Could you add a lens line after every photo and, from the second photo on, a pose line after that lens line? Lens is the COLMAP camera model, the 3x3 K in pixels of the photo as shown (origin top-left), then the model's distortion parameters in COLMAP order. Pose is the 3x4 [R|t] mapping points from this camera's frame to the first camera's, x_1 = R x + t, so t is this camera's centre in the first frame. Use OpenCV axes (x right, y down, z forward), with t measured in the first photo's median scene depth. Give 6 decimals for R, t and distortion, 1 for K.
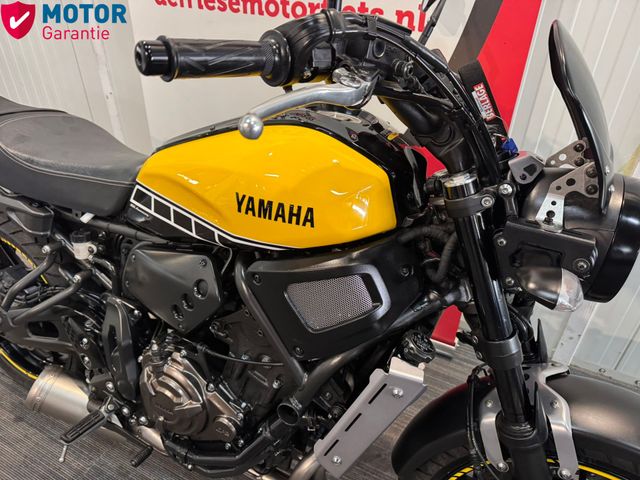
lens RADIAL K [[456.1, 0, 320.0], [0, 456.1, 240.0], [0, 0, 1]] dist [0.040738, -0.061881]
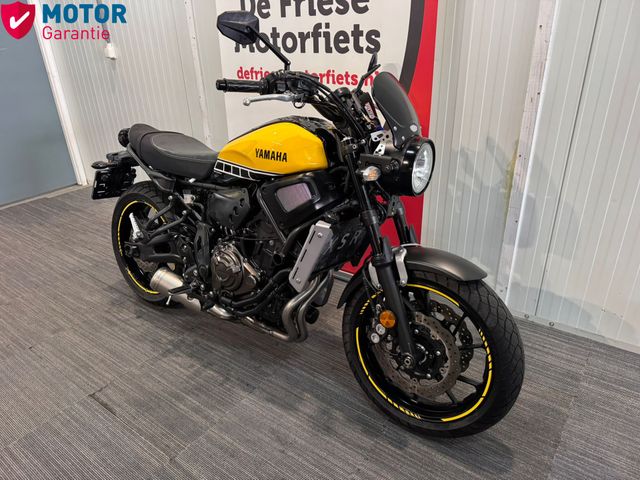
lens RADIAL K [[450.8, 0, 322.2], [0, 450.8, 240.9], [0, 0, 1]] dist [0.075775, -0.097645]
pose [[0.985639, 0.026344, -0.166799, 0.471640], [-0.049645, 0.989311, -0.137112, 0.571249], [0.161404, 0.143423, 0.976411, -0.974404]]
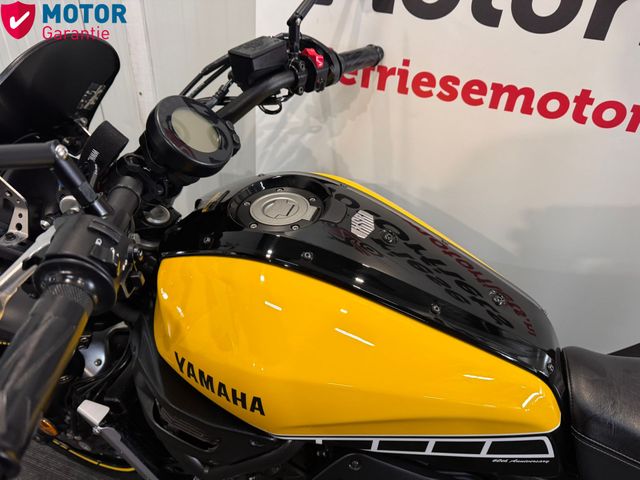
lens RADIAL K [[450.8, 0, 322.2], [0, 450.8, 240.9], [0, 0, 1]] dist [0.075775, -0.097645]
pose [[0.987201, -0.039286, 0.154567, -0.856038], [0.035804, 0.999040, 0.025247, -0.593843], [-0.155410, -0.019390, 0.987660, 0.750214]]
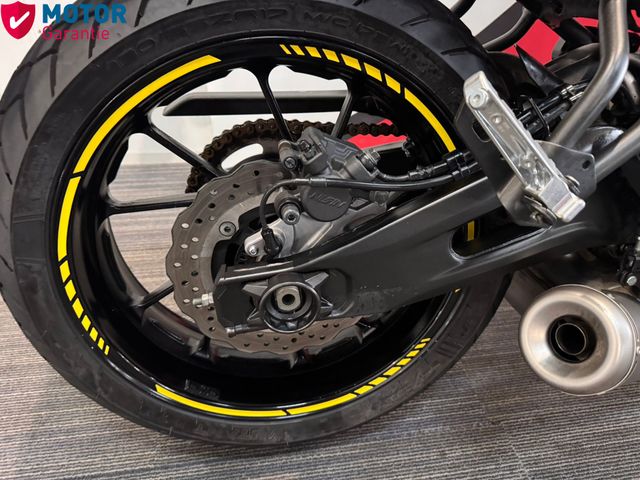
lens RADIAL K [[450.8, 0, 322.2], [0, 450.8, 240.9], [0, 0, 1]] dist [0.075775, -0.097645]
pose [[0.804854, -0.348021, 0.480720, -1.412296], [0.312660, 0.937138, 0.154971, 0.143481], [-0.504434, 0.025573, 0.863072, 1.099387]]
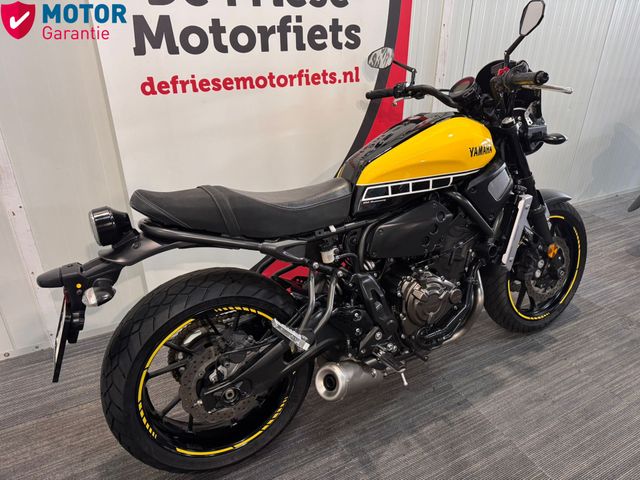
lens RADIAL K [[450.8, 0, 322.2], [0, 450.8, 240.9], [0, 0, 1]] dist [0.075775, -0.097645]
pose [[0.576638, -0.374948, 0.725881, -1.996061], [0.459303, 0.883552, 0.091522, -0.202449], [-0.675669, 0.280624, 0.681704, 0.110963]]
